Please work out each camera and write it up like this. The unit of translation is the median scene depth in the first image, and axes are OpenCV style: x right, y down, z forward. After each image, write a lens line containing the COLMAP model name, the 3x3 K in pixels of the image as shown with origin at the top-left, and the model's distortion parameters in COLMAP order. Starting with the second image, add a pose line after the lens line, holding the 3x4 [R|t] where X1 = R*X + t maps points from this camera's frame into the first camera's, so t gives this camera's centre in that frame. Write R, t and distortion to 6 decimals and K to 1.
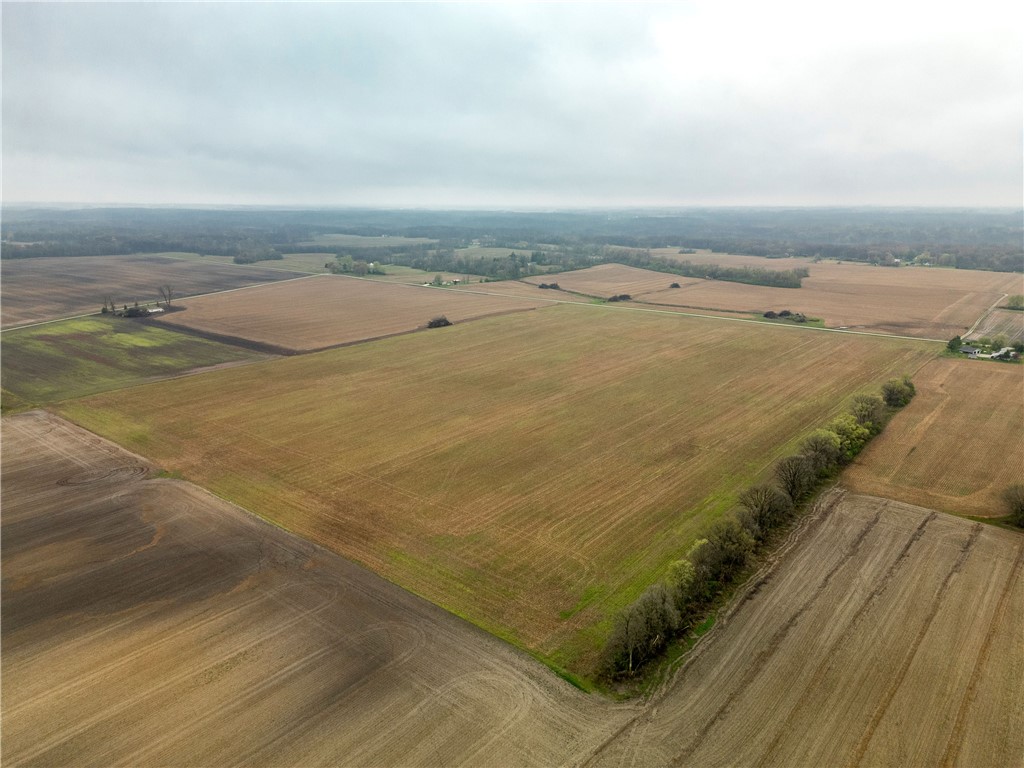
lens RADIAL K [[710.5, 0, 513.1], [0, 710.5, 385.9], [0, 0, 1]] dist [0.078360, -0.063419]
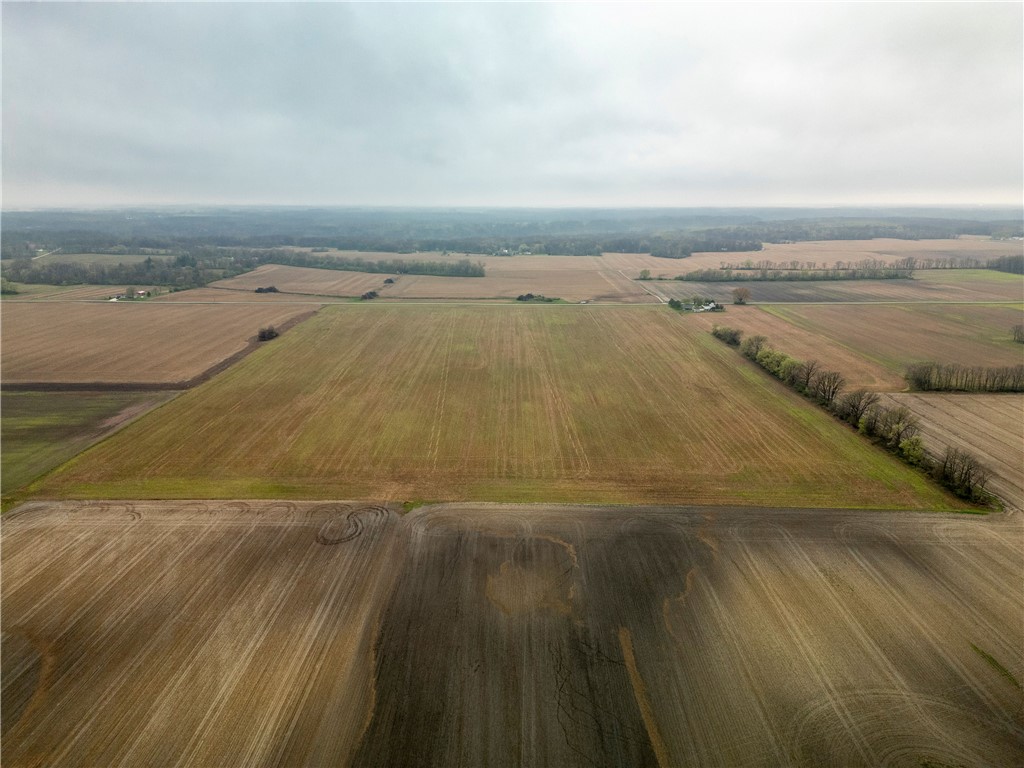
lens RADIAL K [[710.5, 0, 514.0], [0, 710.5, 380.4], [0, 0, 1]] dist [0.078360, -0.063419]
pose [[0.780716, -0.155187, 0.605309, -1.015744], [0.158974, 0.986126, 0.047778, -0.061132], [-0.604325, 0.058927, 0.794555, 0.224343]]
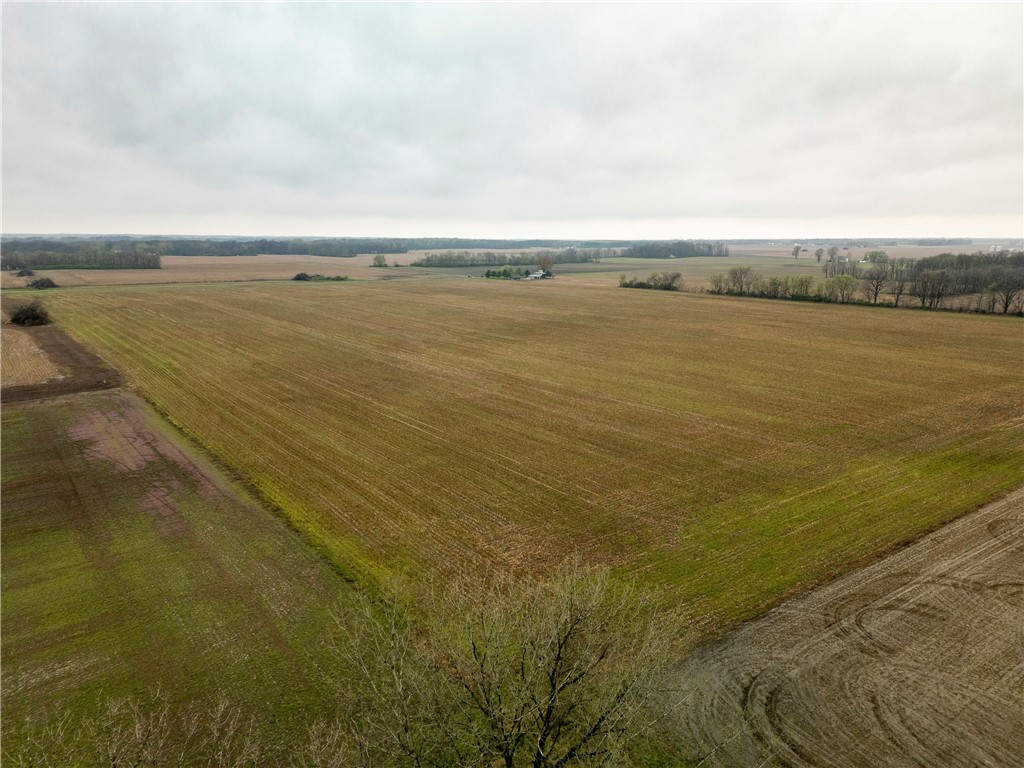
lens RADIAL K [[710.5, 0, 512.6], [0, 710.5, 383.8], [0, 0, 1]] dist [0.078360, -0.063419]
pose [[0.240443, -0.196439, 0.950578, -1.164312], [0.240851, 0.960756, 0.137620, -0.086494], [-0.940307, 0.195858, 0.278319, 1.423863]]
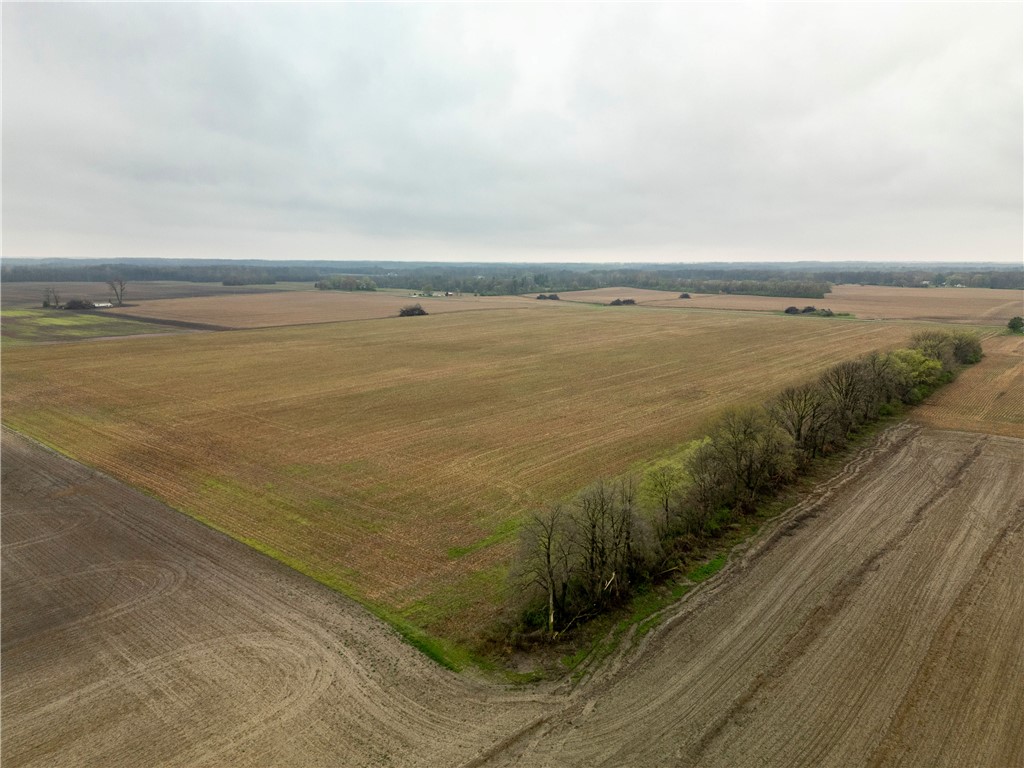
lens RADIAL K [[710.5, 0, 513.8], [0, 710.5, 383.8], [0, 0, 1]] dist [0.078360, -0.063419]
pose [[0.999759, 0.004151, -0.021561, 0.096465], [-0.005944, 0.996469, -0.083748, 0.176263], [0.021137, 0.083856, 0.996254, 0.326087]]
